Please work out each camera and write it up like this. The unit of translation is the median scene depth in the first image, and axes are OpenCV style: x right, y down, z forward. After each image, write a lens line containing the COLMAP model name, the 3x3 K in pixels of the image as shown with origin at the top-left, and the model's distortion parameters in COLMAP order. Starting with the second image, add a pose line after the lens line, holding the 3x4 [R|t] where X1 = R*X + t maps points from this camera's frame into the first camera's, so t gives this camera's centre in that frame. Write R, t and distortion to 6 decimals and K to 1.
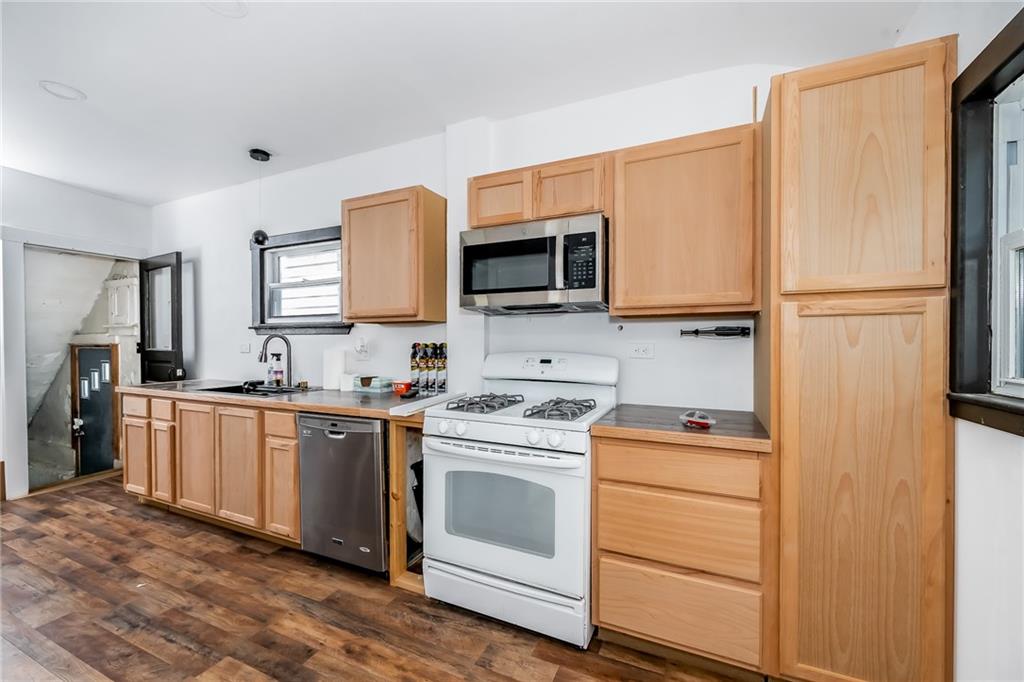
lens RADIAL K [[422.1, 0, 505.8], [0, 422.1, 343.6], [0, 0, 1]] dist [0.001567, 0.000209]
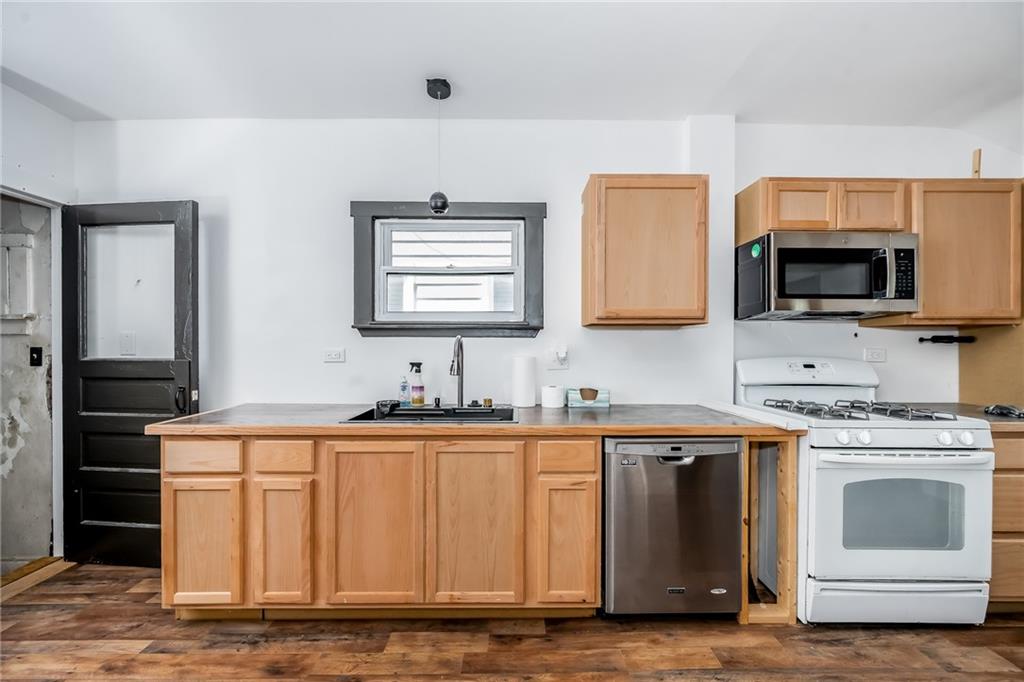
lens RADIAL K [[412.0, 0, 521.0], [0, 412.0, 345.3], [0, 0, 1]] dist [0.000690, -0.000019]
pose [[0.899572, 0.002415, 0.436766, -0.940667], [0.000099, 0.999984, -0.005735, -0.003677], [-0.436772, 0.005202, 0.899557, 0.376608]]
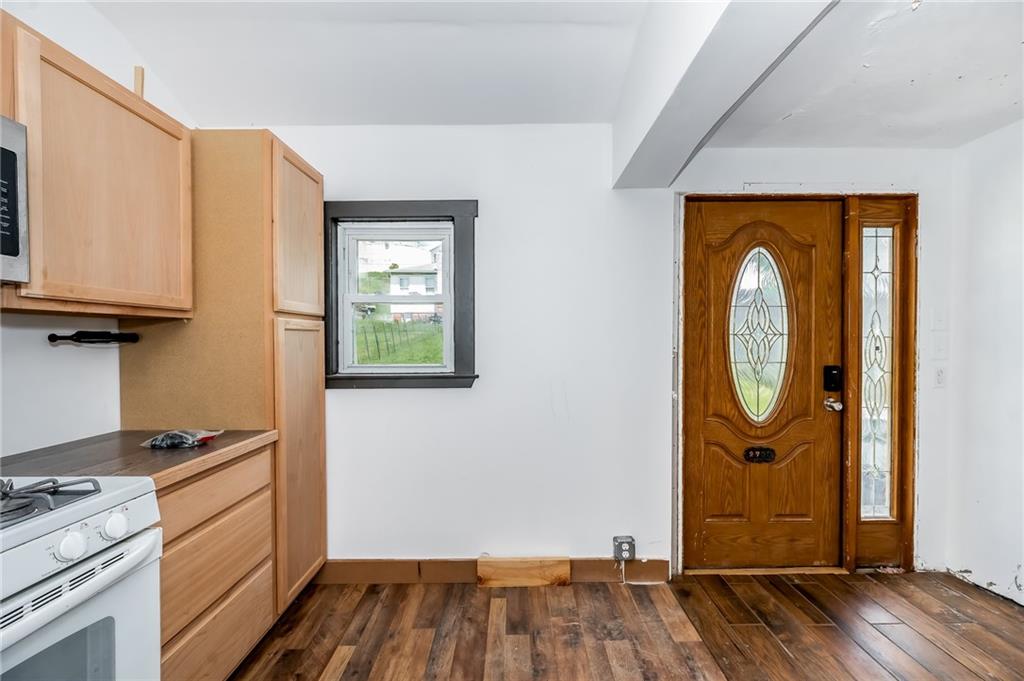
lens RADIAL K [[412.0, 0, 521.0], [0, 412.0, 344.8], [0, 0, 1]] dist [0.000690, -0.000019]
pose [[-0.434283, -0.007279, 0.900747, -0.434612], [0.005081, 0.999932, 0.010530, -0.015682], [-0.900762, 0.009150, -0.434216, 0.511695]]
